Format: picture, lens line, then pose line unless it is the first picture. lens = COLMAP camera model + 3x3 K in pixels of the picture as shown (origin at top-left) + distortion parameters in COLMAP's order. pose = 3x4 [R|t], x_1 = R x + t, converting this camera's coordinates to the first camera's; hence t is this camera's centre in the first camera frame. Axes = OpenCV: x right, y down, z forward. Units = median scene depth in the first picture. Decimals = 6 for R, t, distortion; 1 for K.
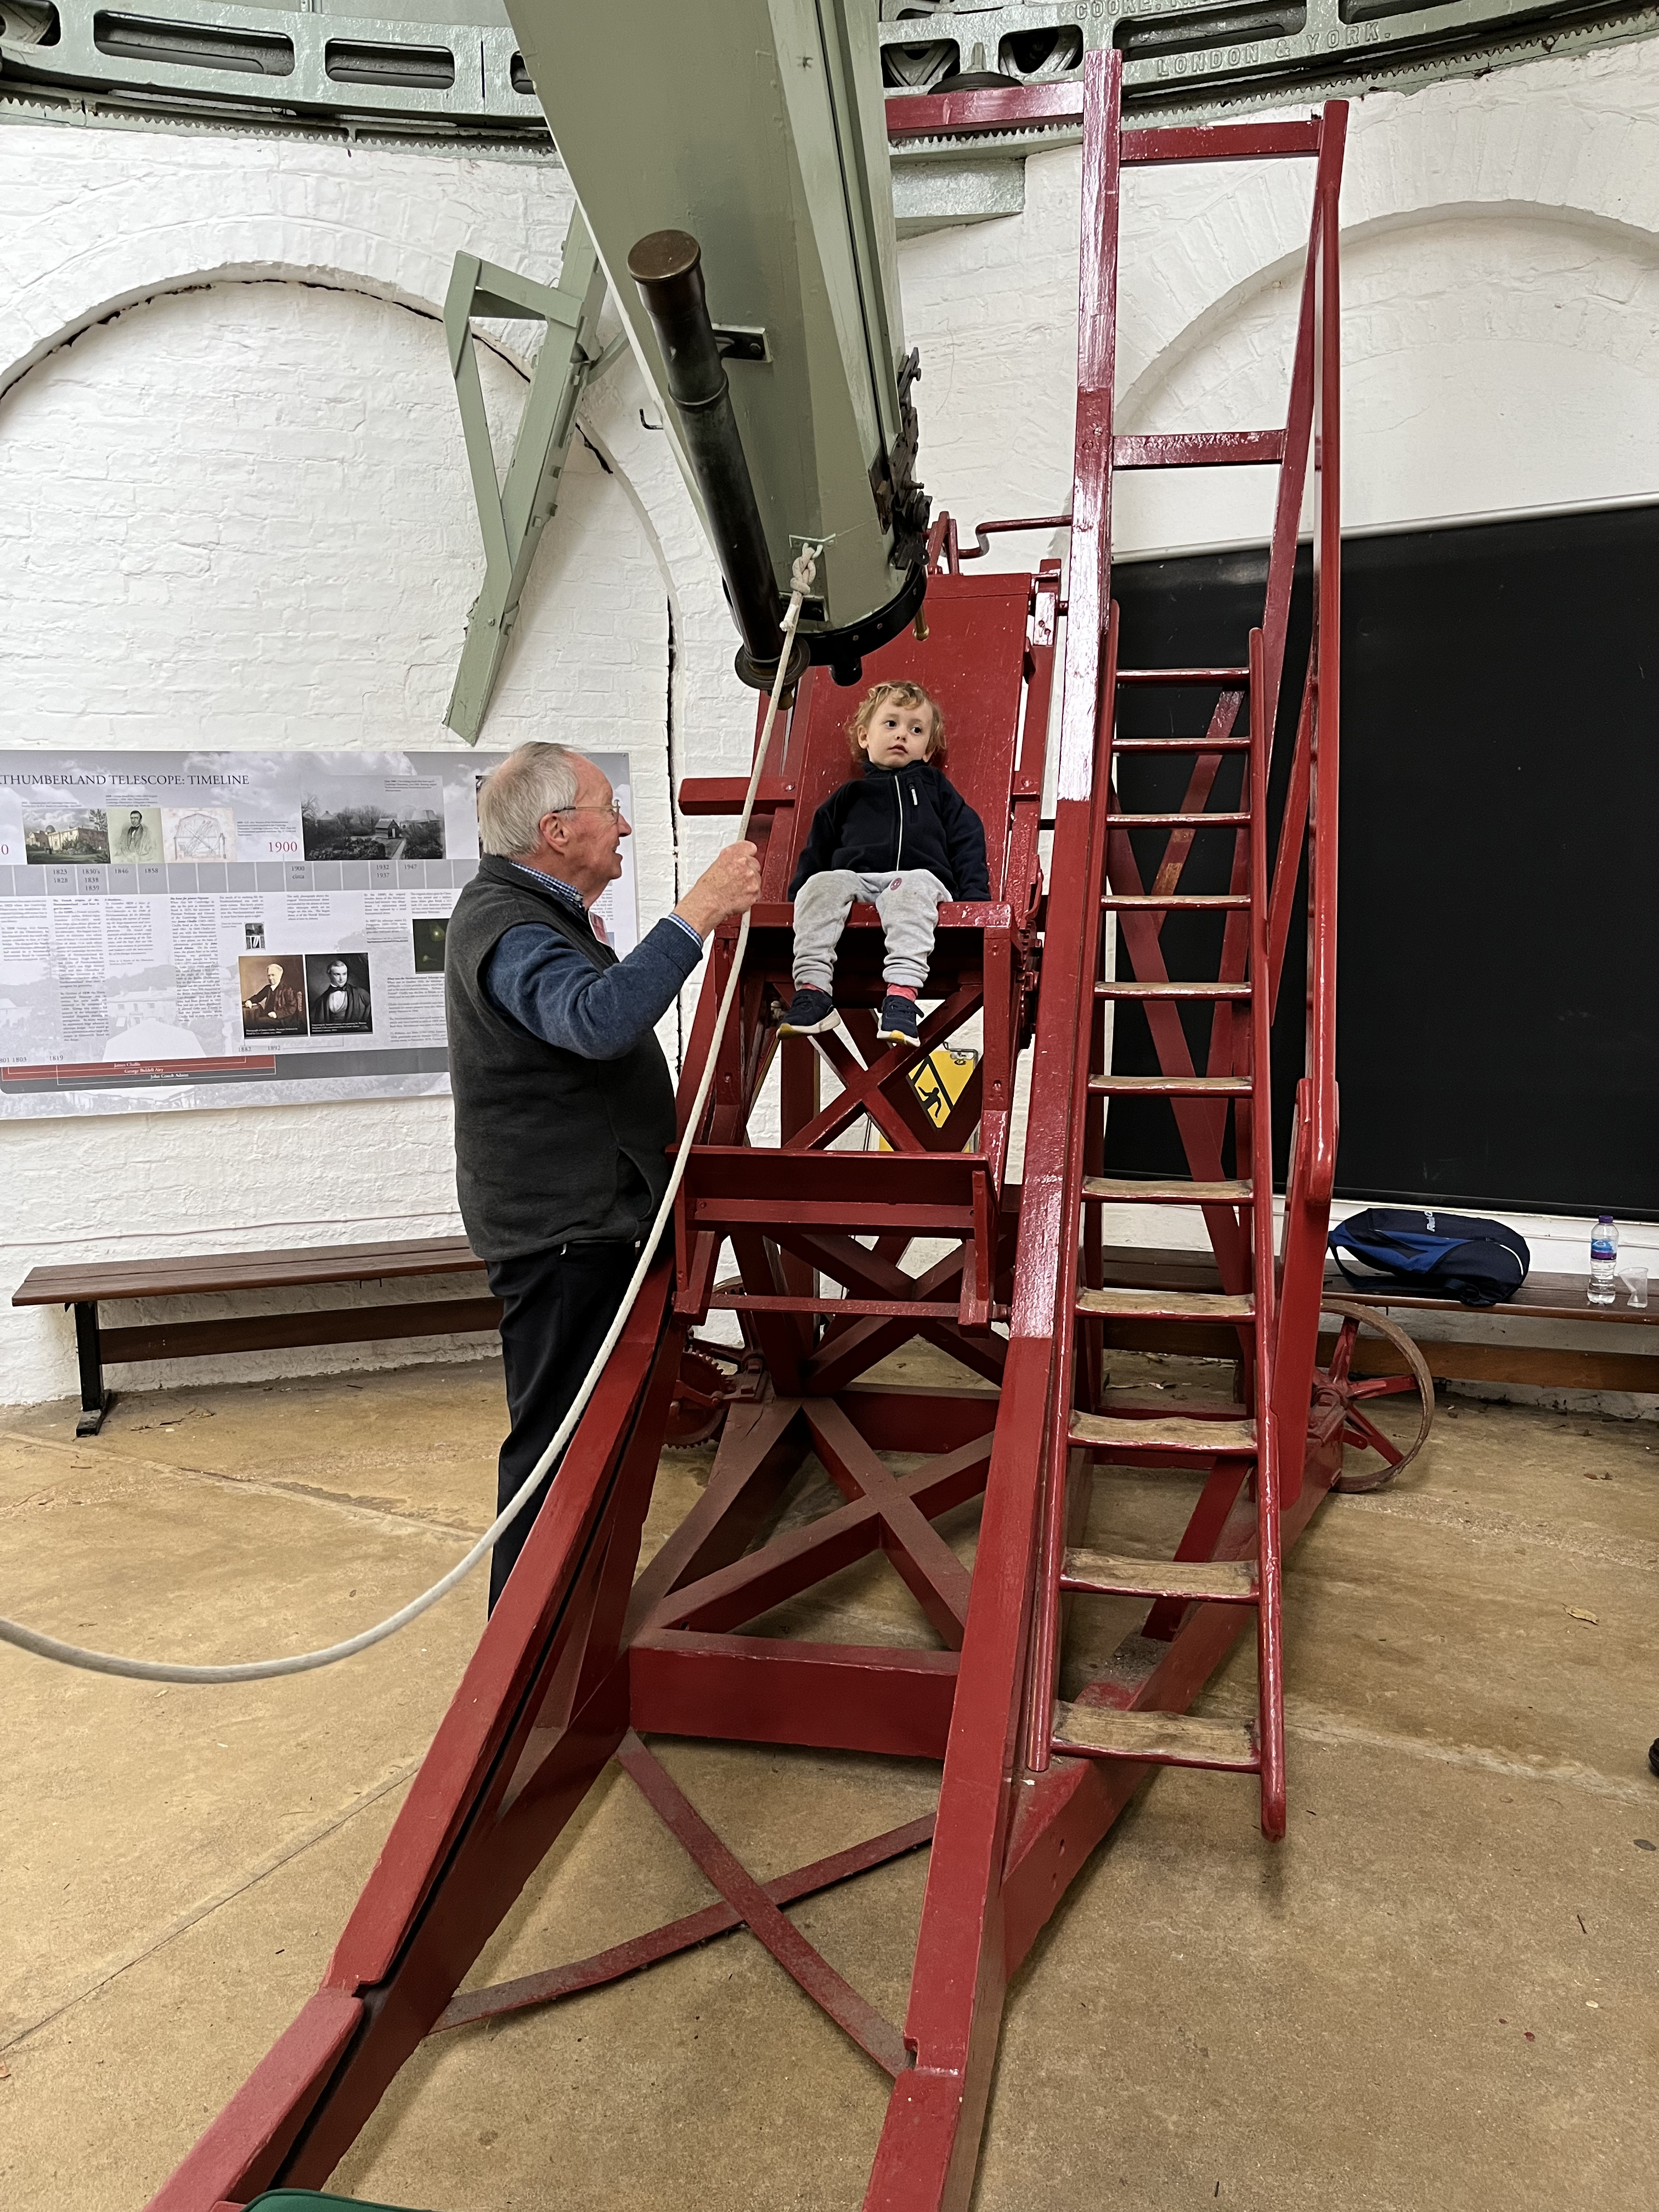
lens RADIAL K [[1677.3, 0, 822.4], [0, 1677.3, 1114.6], [0, 0, 1]] dist [0.055472, -0.071356]
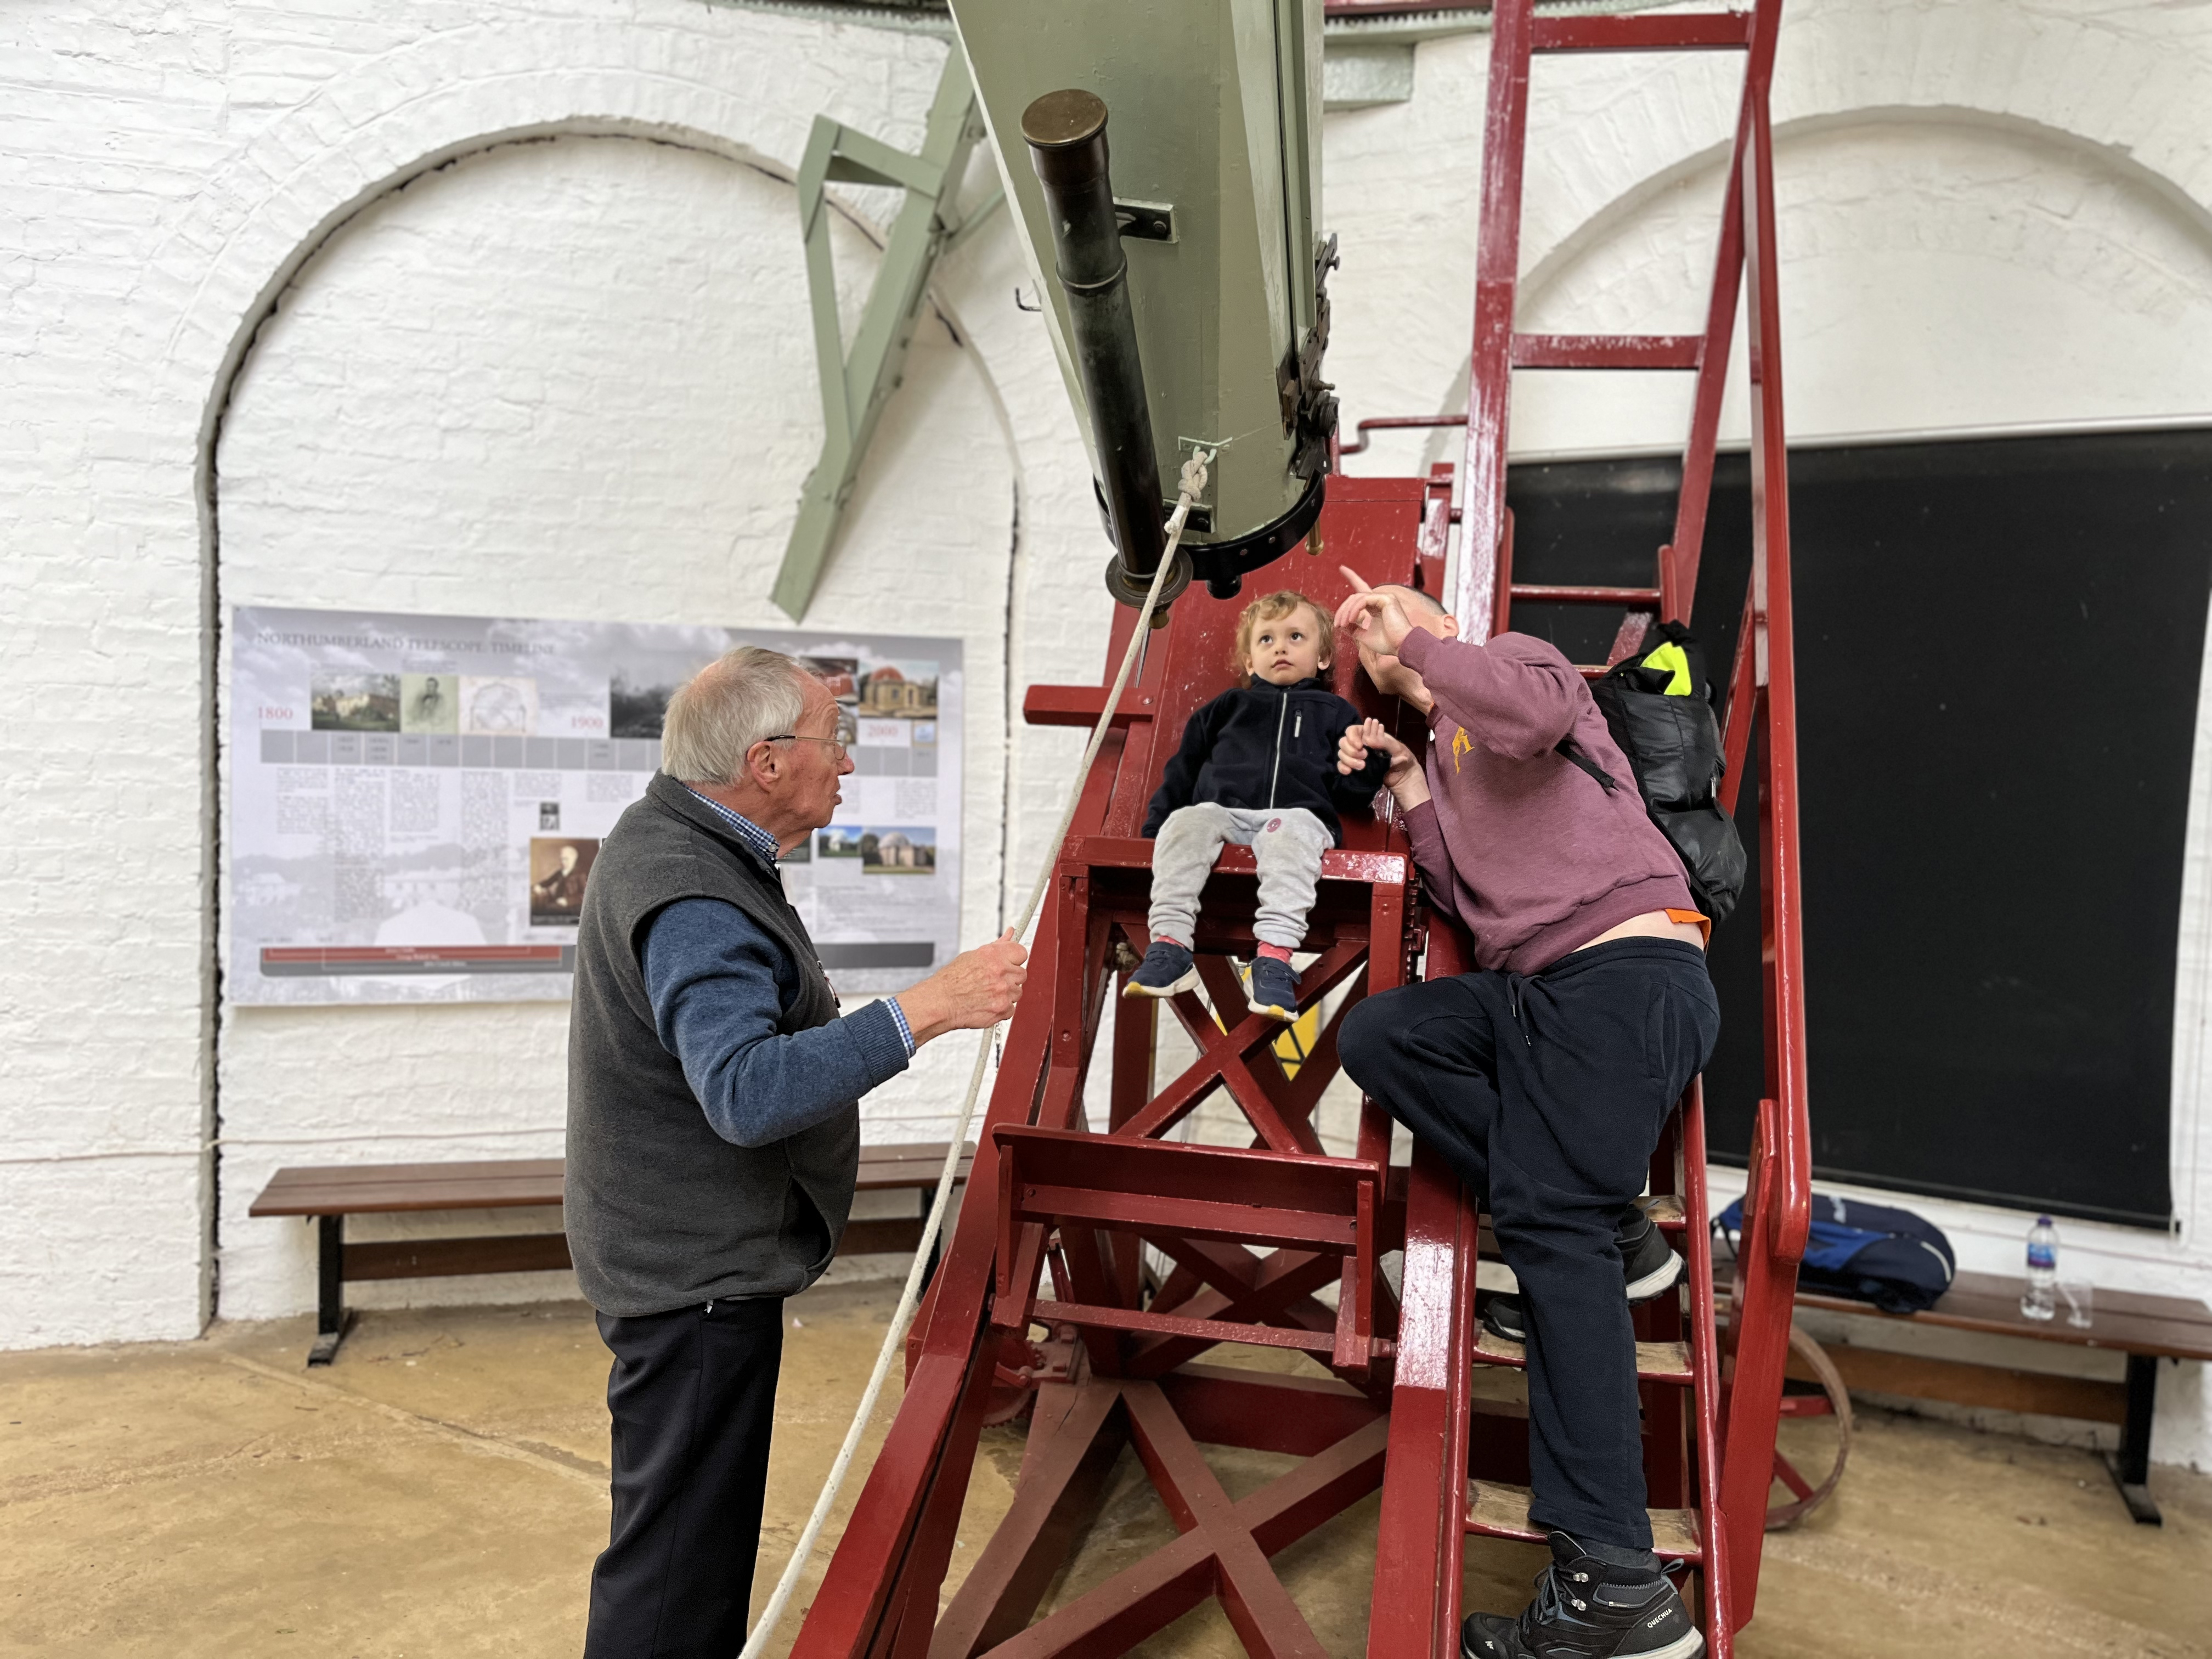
lens RADIAL K [[1677.3, 0, 1096.6], [0, 1677.3, 834.1], [0, 0, 1]] dist [0.055472, -0.071356]
pose [[0.998630, 0.049003, -0.018352, -0.022381], [-0.050308, 0.995594, -0.079137, -0.043184], [0.014393, 0.079952, 0.996695, 0.095639]]
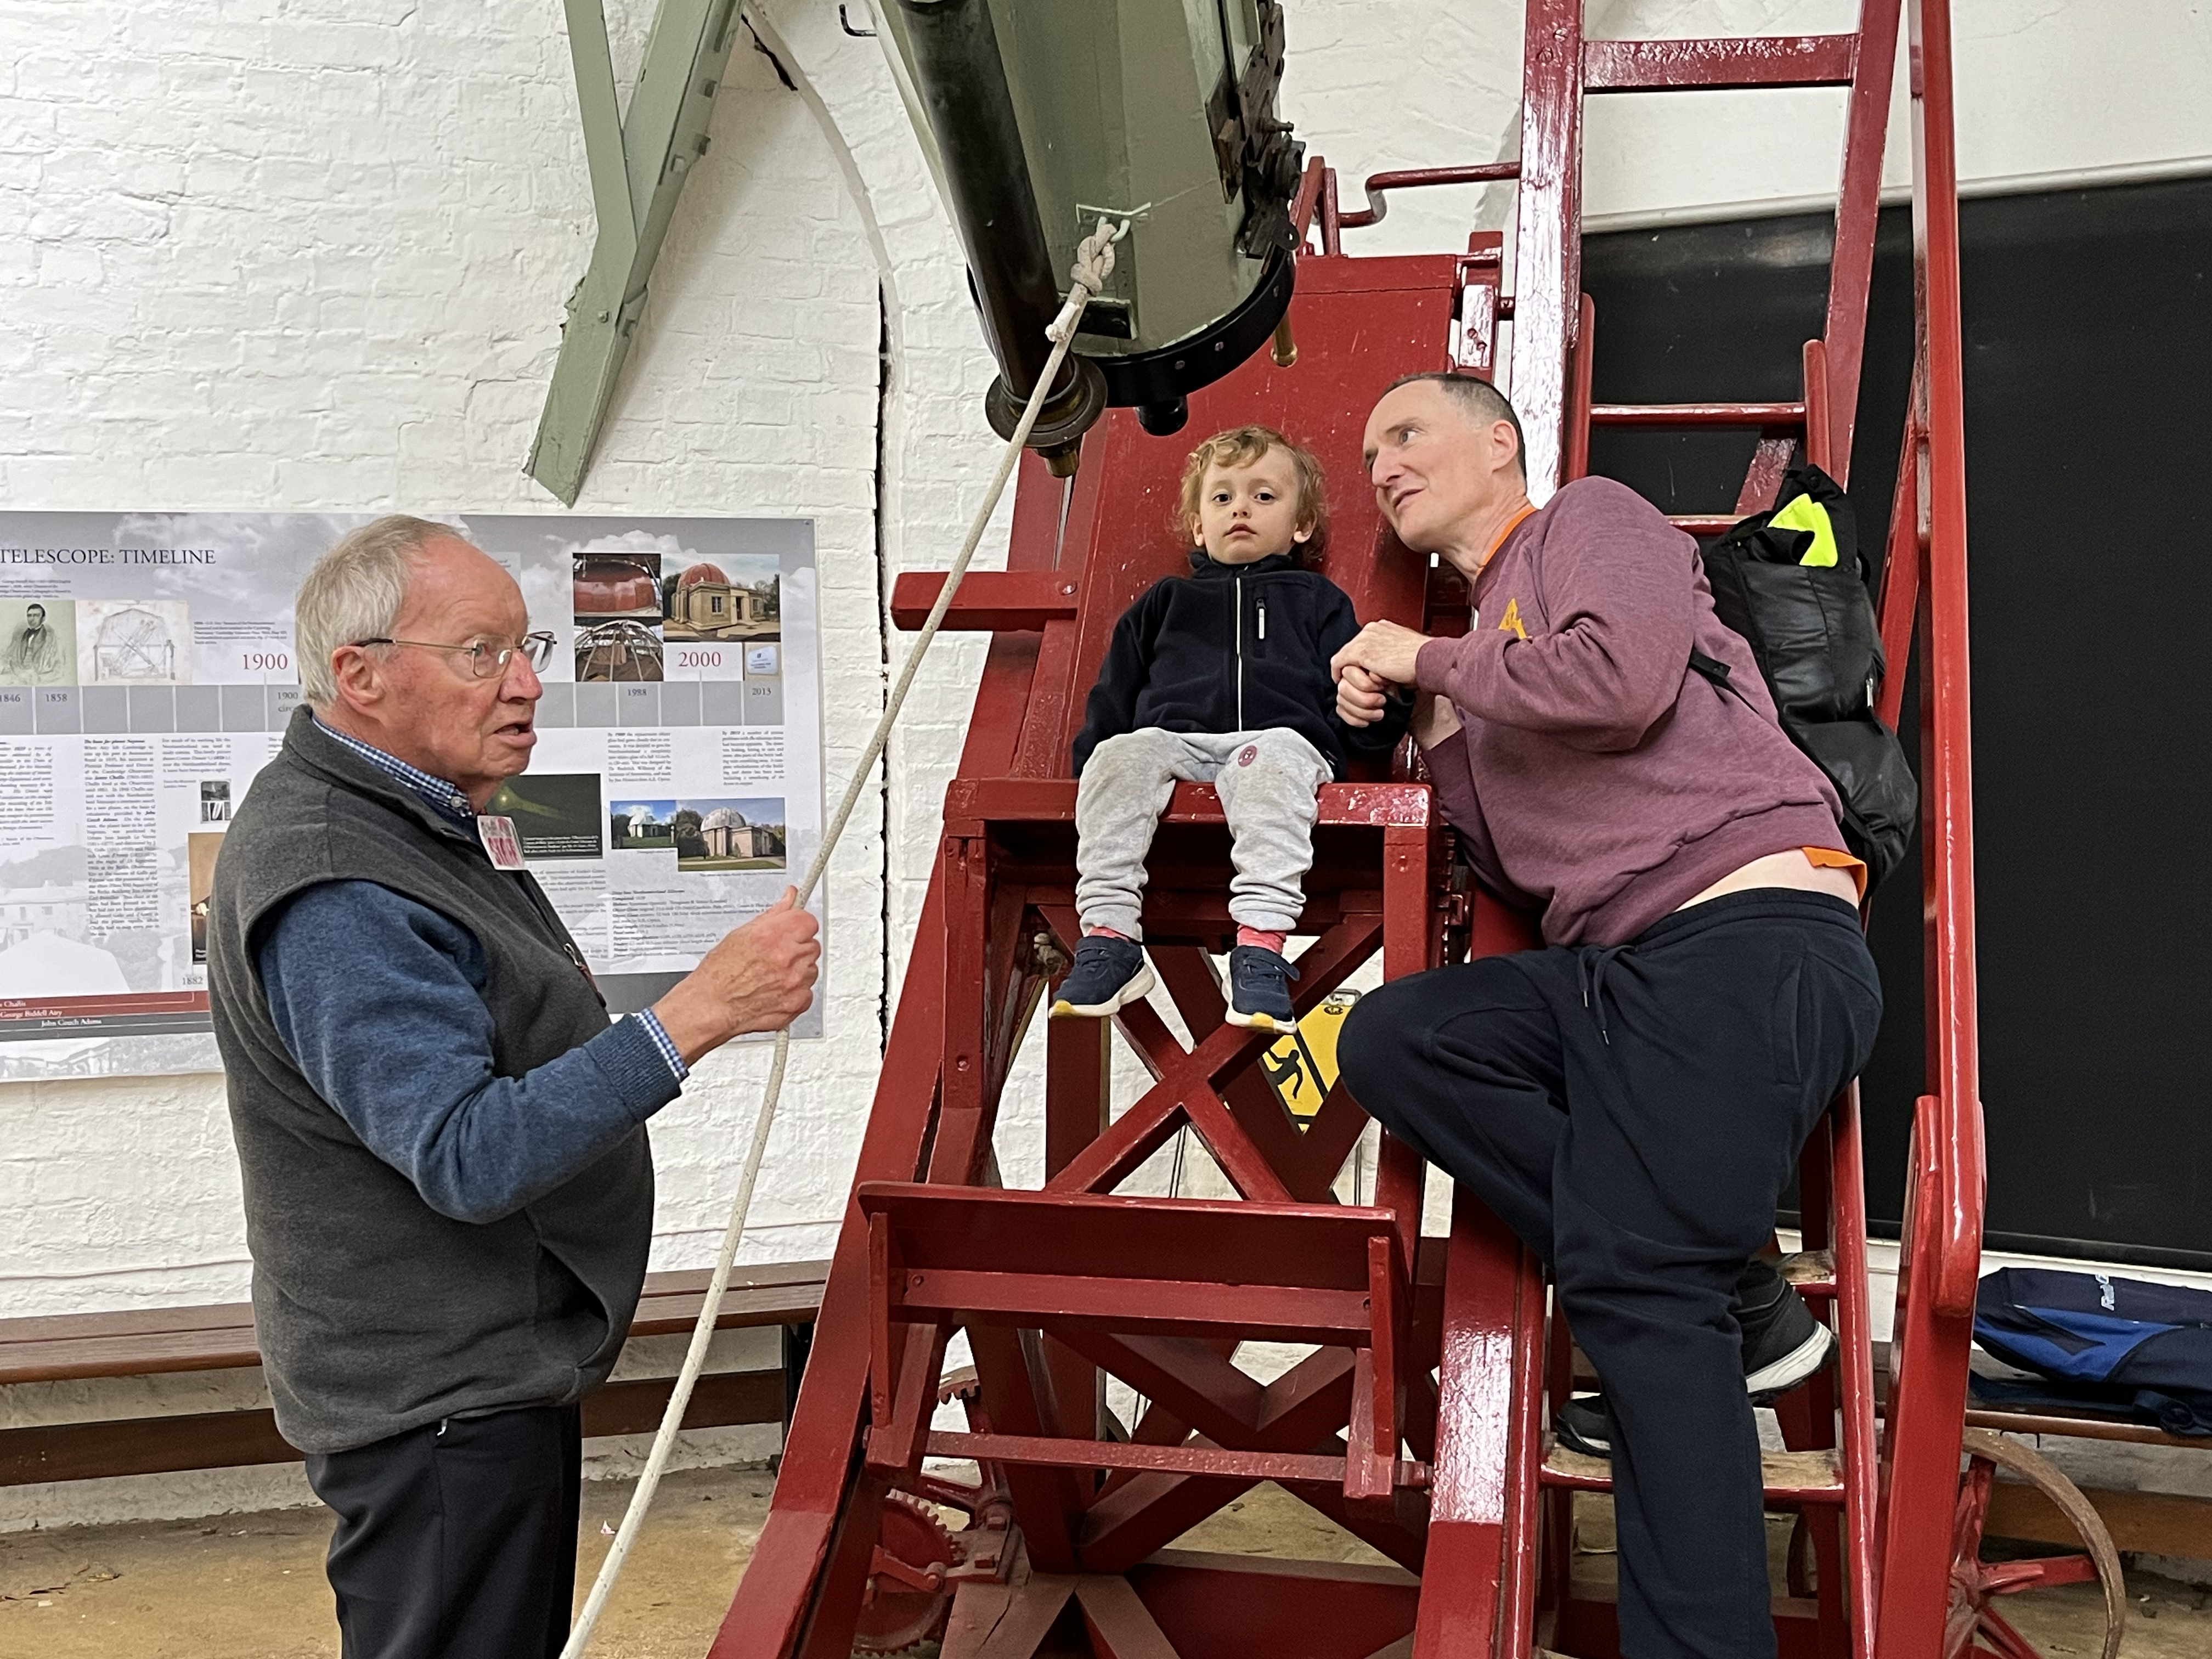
lens RADIAL K [[2587.4, 0, 1068.3], [0, 2587.4, 842.3], [0, 0, 1]] dist [0.034114, 0.000000]
pose [[0.999827, 0.010850, -0.015100, -0.003467], [-0.011966, 0.997041, -0.075933, -0.023473], [0.014232, 0.076101, 0.996999, 0.043045]]
